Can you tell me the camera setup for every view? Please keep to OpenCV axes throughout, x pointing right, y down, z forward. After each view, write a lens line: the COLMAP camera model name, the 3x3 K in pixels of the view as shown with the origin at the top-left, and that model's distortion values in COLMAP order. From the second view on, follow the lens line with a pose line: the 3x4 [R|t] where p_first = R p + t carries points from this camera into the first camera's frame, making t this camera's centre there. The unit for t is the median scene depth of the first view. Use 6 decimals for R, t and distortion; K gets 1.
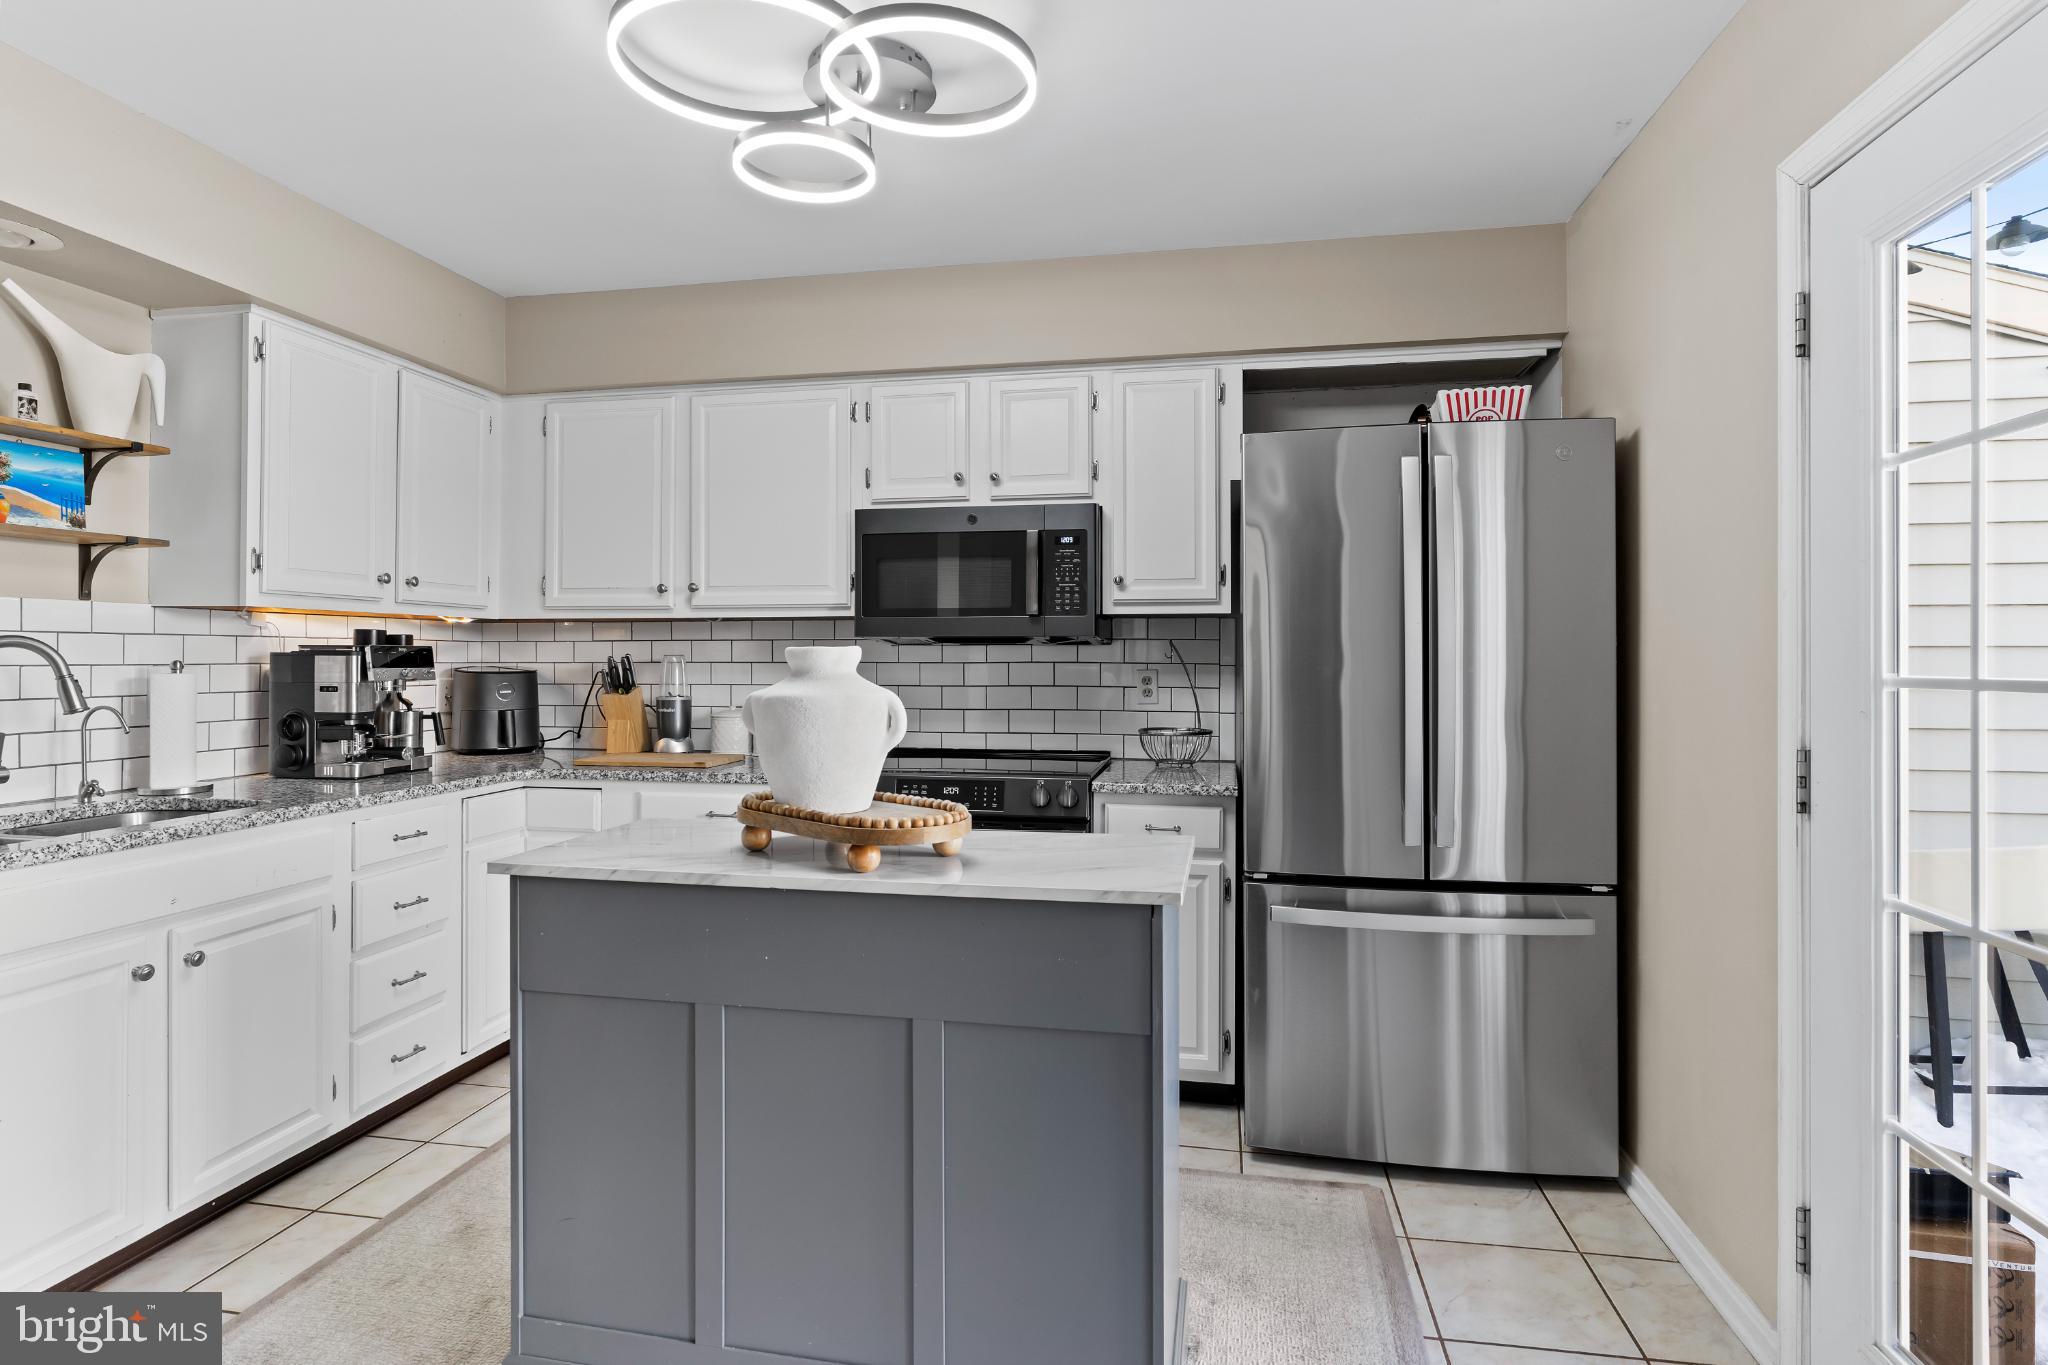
lens RADIAL K [[1054.4, 0, 1026.8], [0, 1054.4, 662.0], [0, 0, 1]] dist [-0.008839, 0.001977]
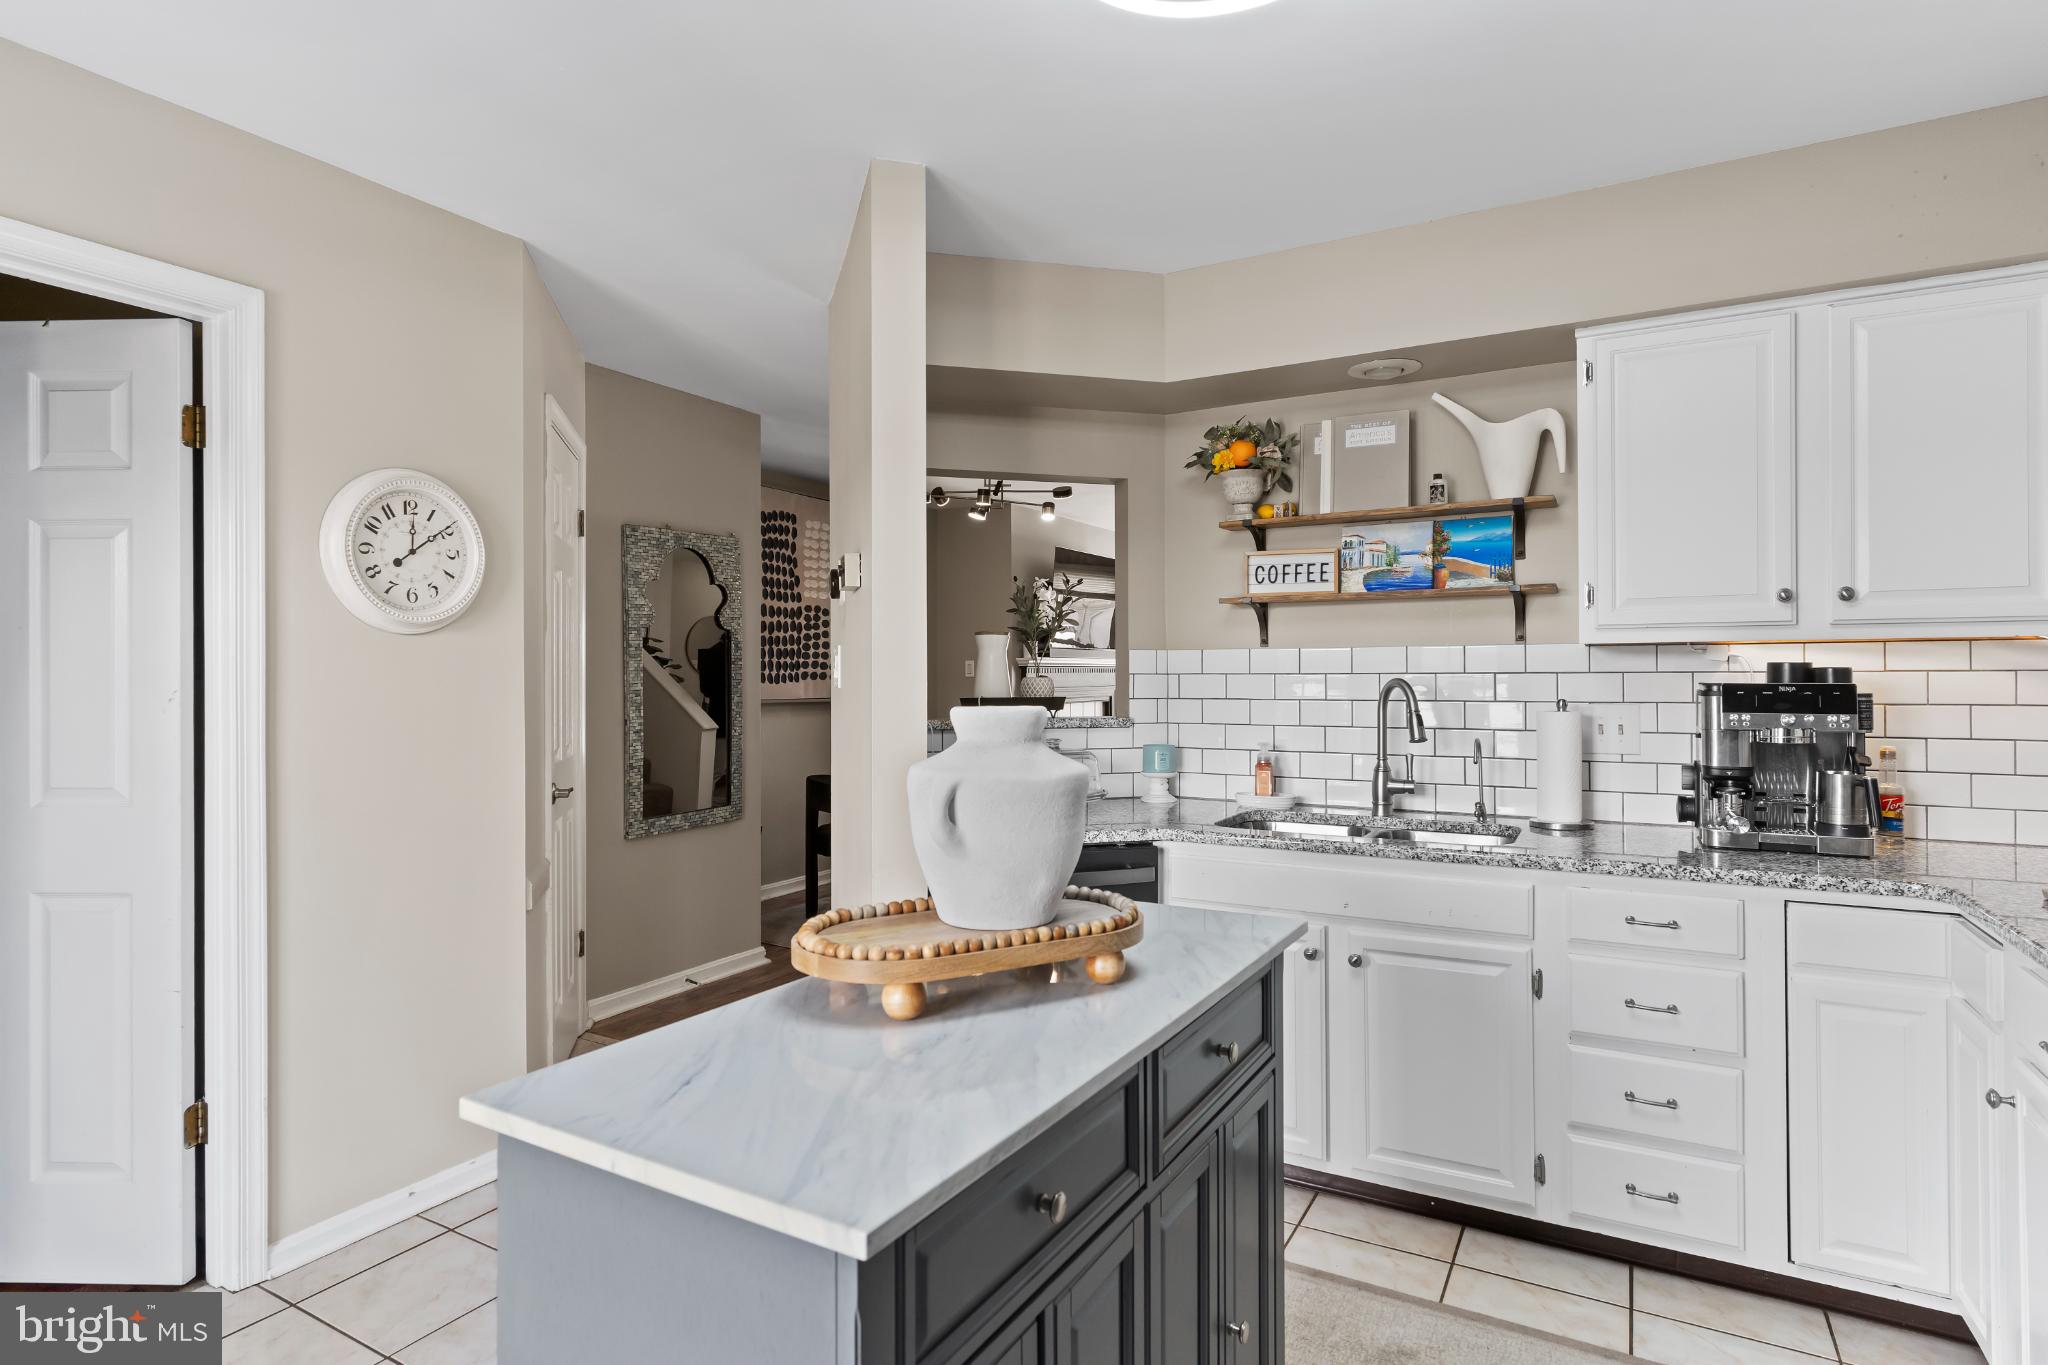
lens RADIAL K [[1084.9, 0, 1024.0], [0, 1084.9, 682.5], [0, 0, 1]] dist [0.002296, 0.001156]
pose [[-0.335046, 0.004680, -0.942190, 0.382654], [-0.000068, 0.999988, 0.004991, -0.024054], [0.942202, 0.001736, -0.335042, 0.896544]]
